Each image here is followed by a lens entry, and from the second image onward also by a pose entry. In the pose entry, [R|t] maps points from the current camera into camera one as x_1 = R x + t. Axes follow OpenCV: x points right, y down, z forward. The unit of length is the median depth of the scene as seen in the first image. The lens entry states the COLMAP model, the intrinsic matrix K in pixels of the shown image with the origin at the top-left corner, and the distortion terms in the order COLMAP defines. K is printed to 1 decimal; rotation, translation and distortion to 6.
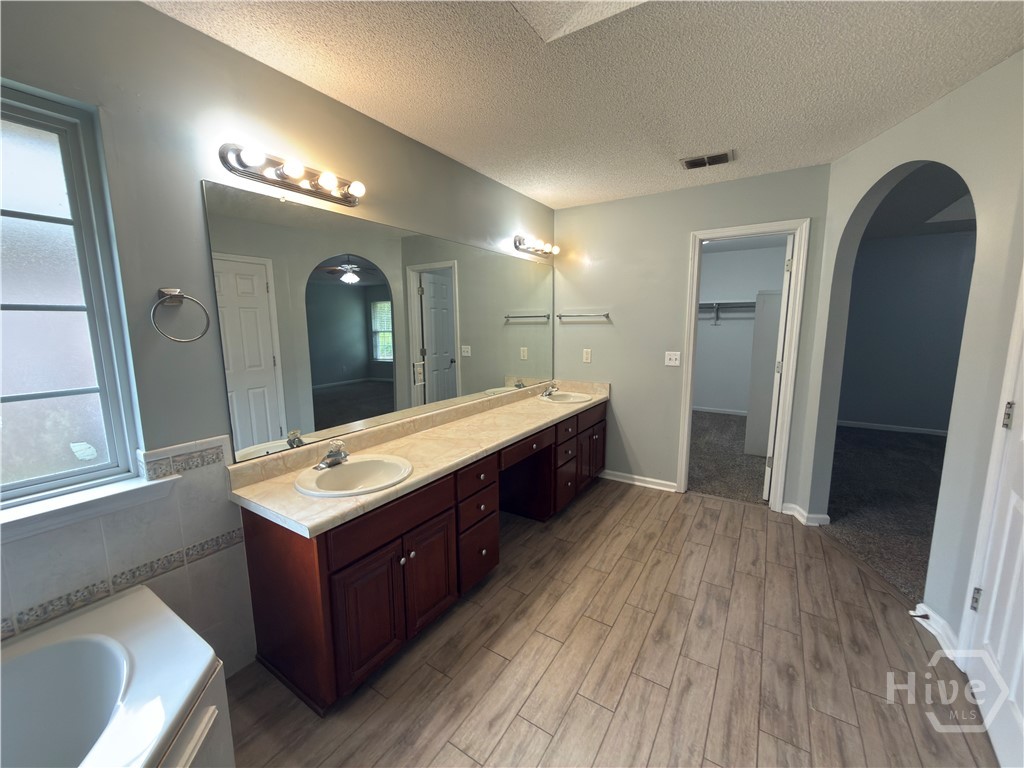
lens RADIAL K [[406.2, 0, 512.9], [0, 406.2, 385.6], [0, 0, 1]] dist [-0.002590, -0.000198]
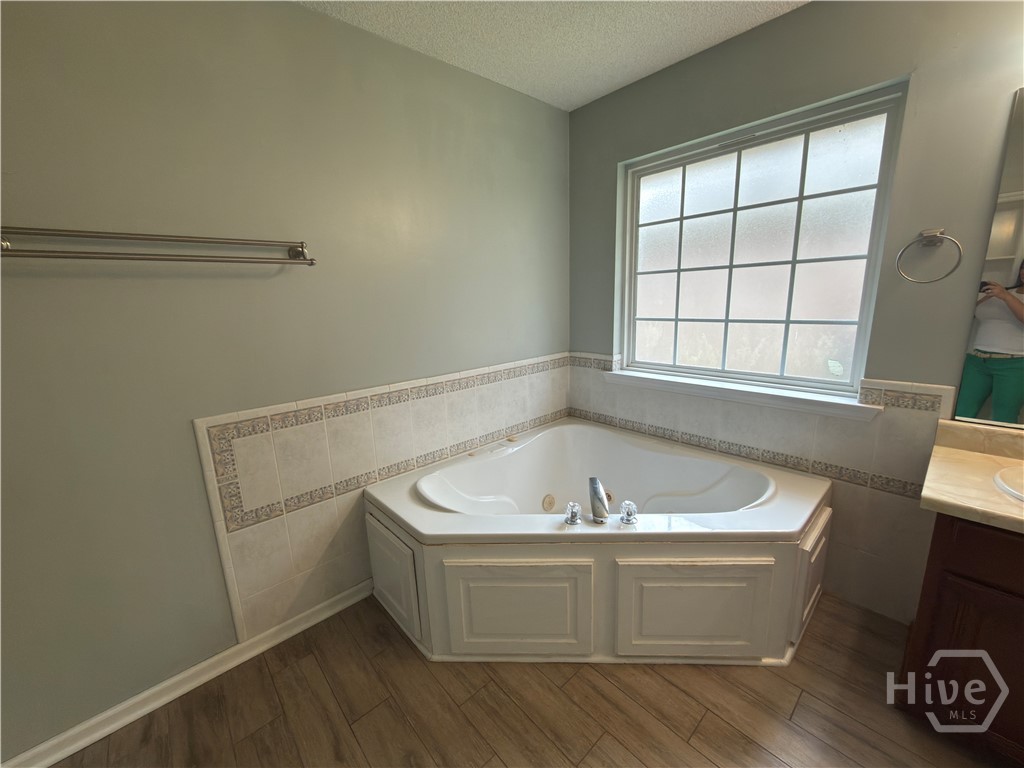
lens RADIAL K [[407.7, 0, 512.0], [0, 407.7, 384.0], [0, 0, 1]] dist [-0.000874, 0.000151]
pose [[-0.259251, 0.219324, -0.940577, 0.439737], [-0.109705, 0.960884, 0.254297, -0.010184], [0.959559, 0.169113, -0.225049, 0.258765]]
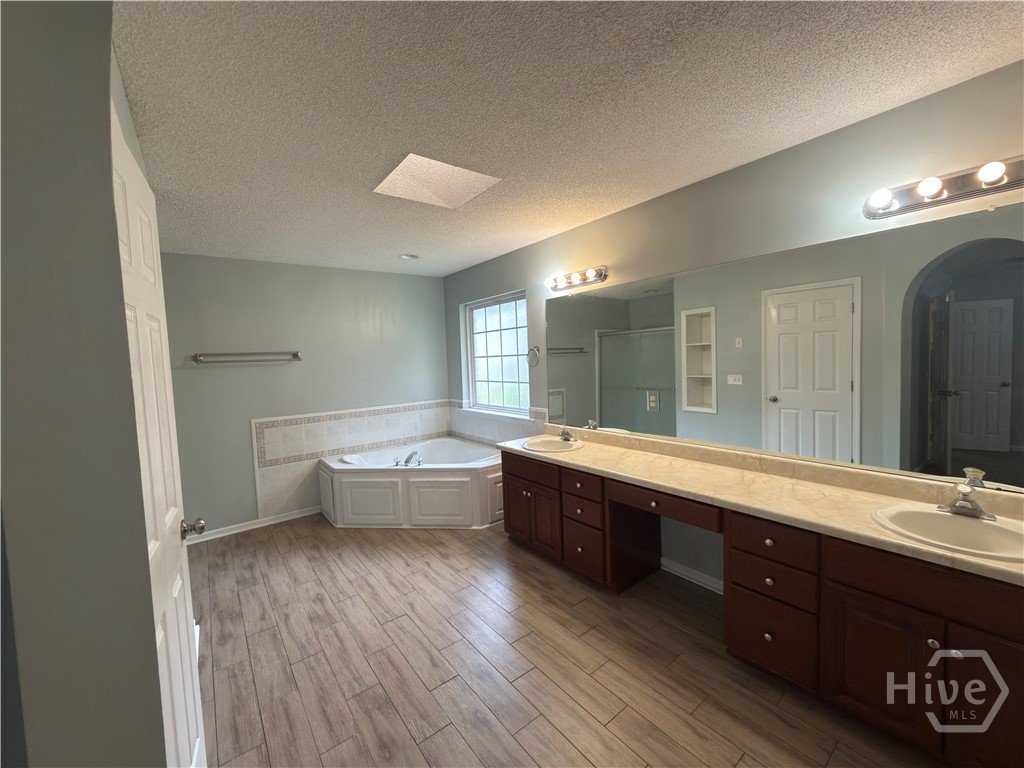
lens RADIAL K [[407.7, 0, 512.0], [0, 407.7, 384.0], [0, 0, 1]] dist [-0.000874, 0.000151]
pose [[-0.335629, 0.081716, -0.938443, 1.520571], [-0.099937, 0.987519, 0.121731, -0.279731], [0.936678, 0.134641, -0.323273, 1.592851]]
